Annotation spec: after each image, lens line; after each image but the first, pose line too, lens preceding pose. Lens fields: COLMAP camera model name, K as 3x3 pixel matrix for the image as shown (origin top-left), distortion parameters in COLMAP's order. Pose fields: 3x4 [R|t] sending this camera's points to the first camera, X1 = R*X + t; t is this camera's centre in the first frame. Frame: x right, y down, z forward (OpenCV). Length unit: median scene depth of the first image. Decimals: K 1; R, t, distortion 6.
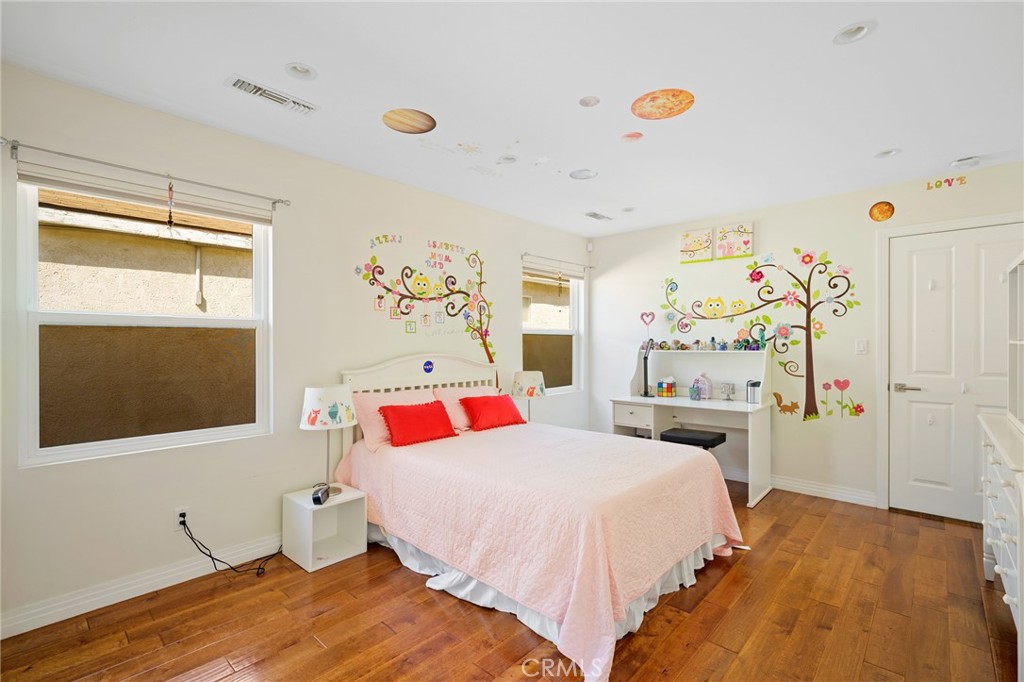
lens RADIAL K [[462.5, 0, 511.2], [0, 462.5, 337.8], [0, 0, 1]] dist [-0.003120, 0.000923]
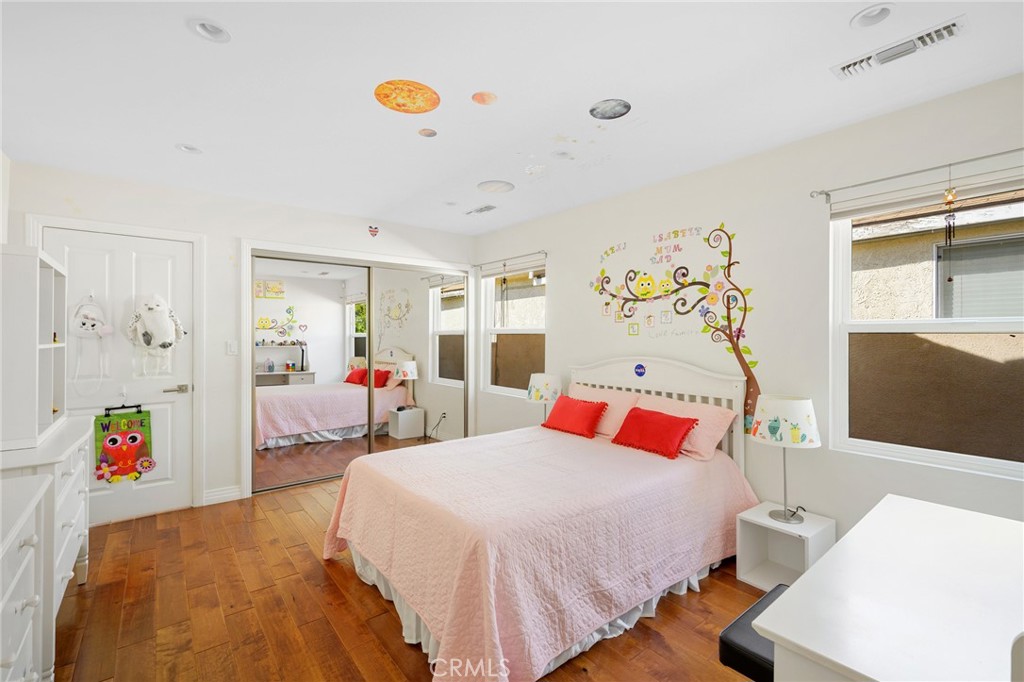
lens RADIAL K [[462.5, 0, 505.7], [0, 462.5, 340.2], [0, 0, 1]] dist [-0.003120, 0.000923]
pose [[-0.170150, -0.007785, -0.985387, 0.773379], [-0.010053, 0.999930, -0.006164, 0.008700], [0.985367, 0.008857, -0.170217, 0.847416]]
